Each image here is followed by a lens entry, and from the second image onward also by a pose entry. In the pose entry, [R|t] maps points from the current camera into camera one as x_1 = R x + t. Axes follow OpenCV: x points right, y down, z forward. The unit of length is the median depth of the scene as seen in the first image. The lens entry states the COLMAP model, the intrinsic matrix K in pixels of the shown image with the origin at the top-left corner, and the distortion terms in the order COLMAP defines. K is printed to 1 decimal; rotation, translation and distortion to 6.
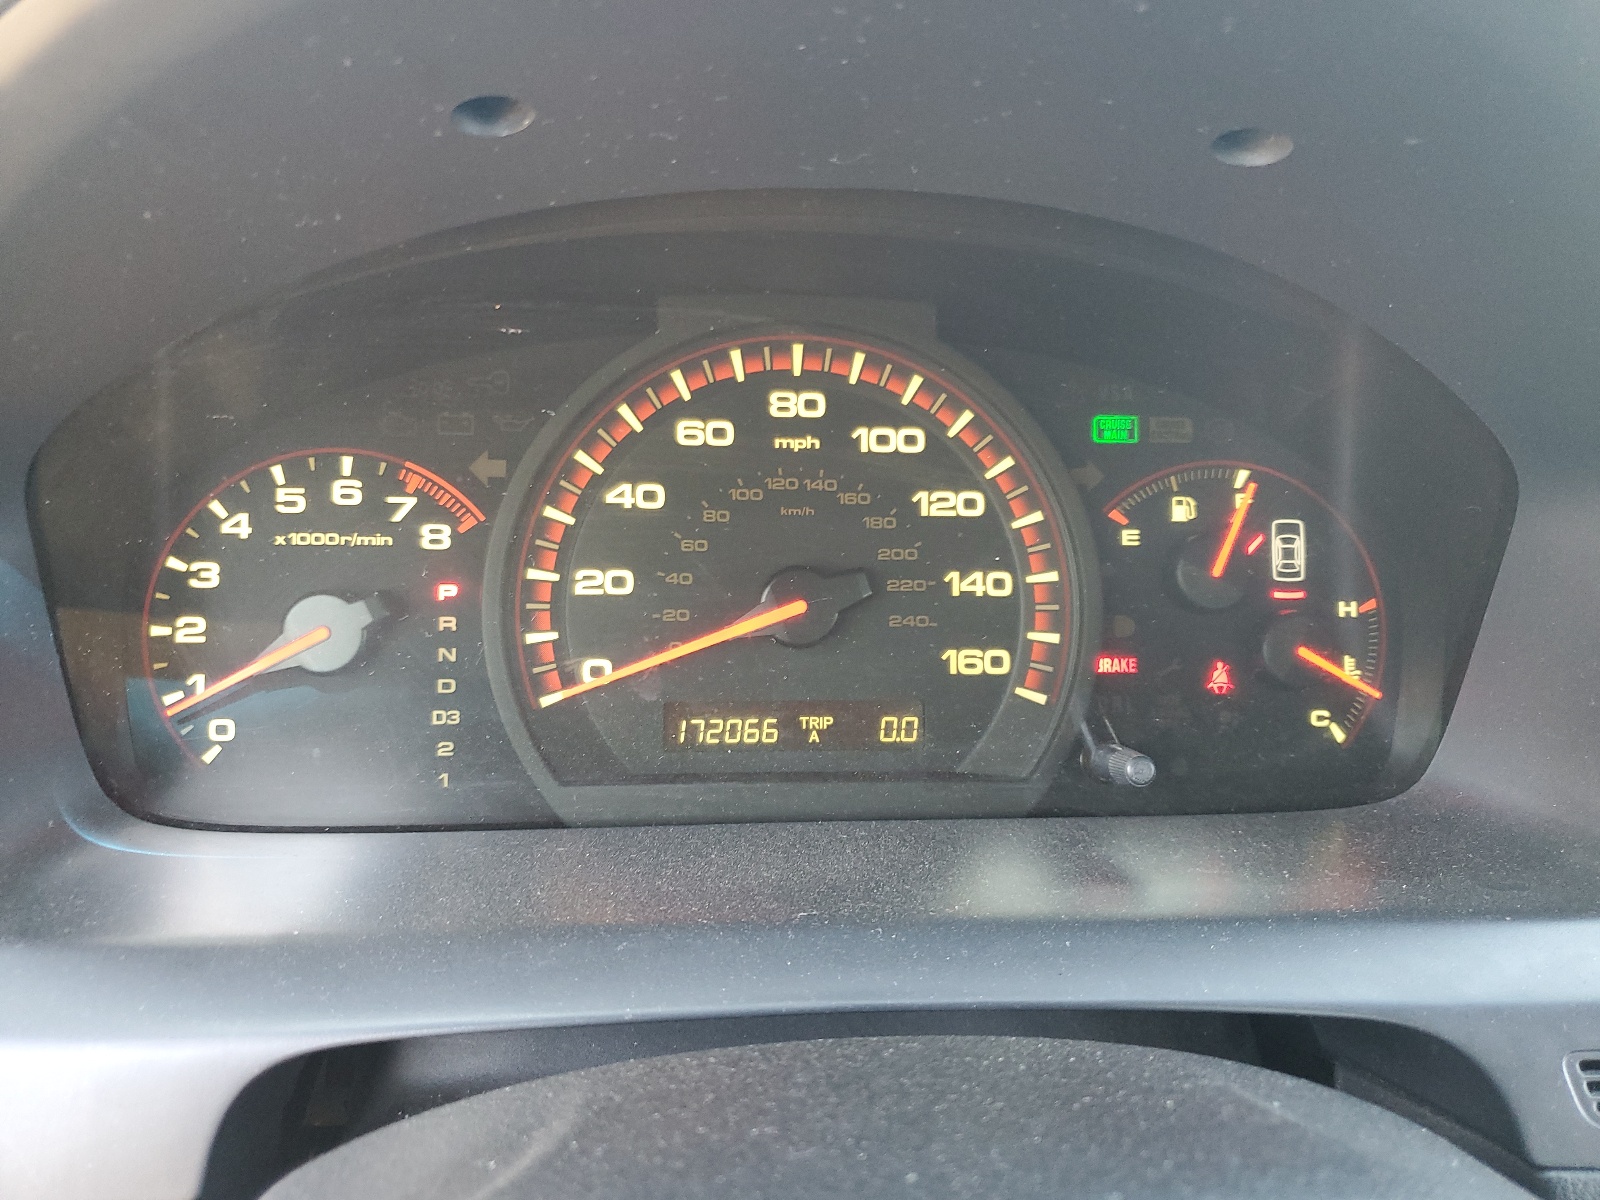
lens RADIAL K [[1204.0, 0, 800.8], [0, 1204.0, 598.1], [0, 0, 1]] dist [0.007198, 0.000836]
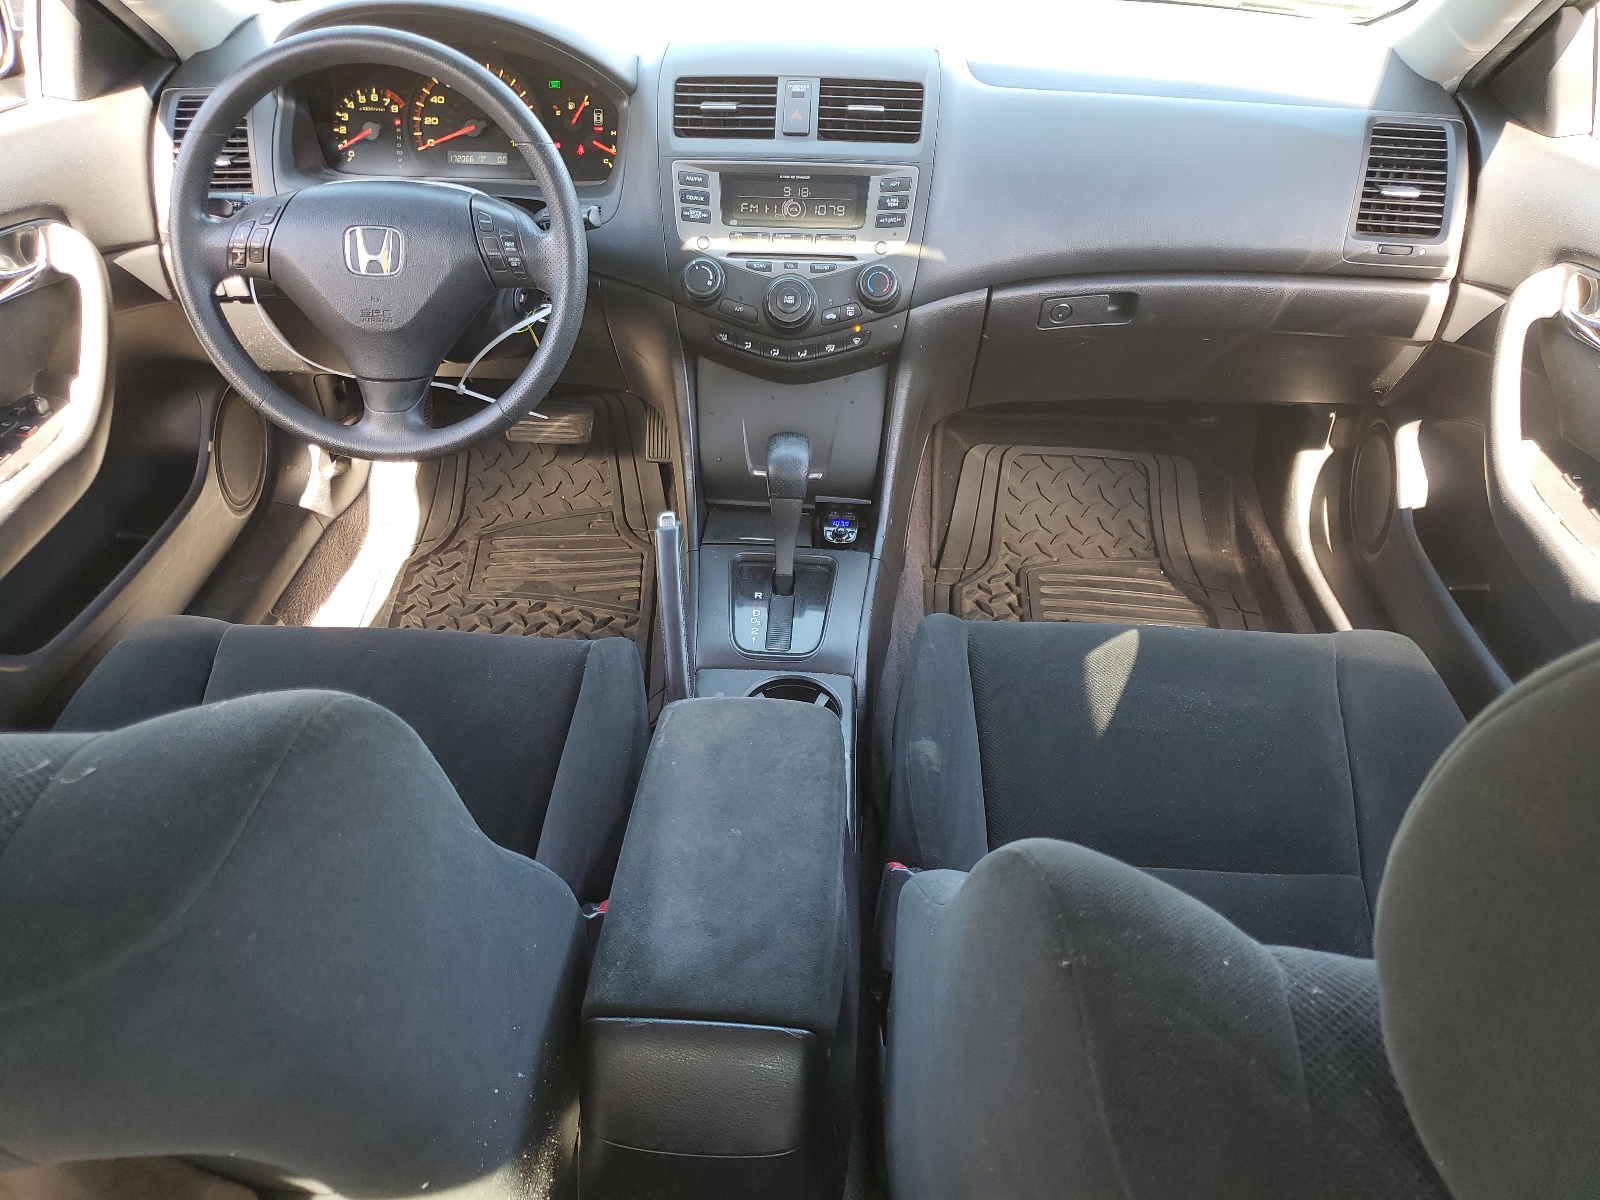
lens RADIAL K [[1204.0, 0, 799.9], [0, 1204.0, 601.7], [0, 0, 1]] dist [0.007198, 0.000836]
pose [[0.992205, 0.063056, -0.107483, 1.755280], [-0.027179, 0.951265, 0.307176, 0.267587], [0.121614, -0.301860, 0.945564, -3.529533]]
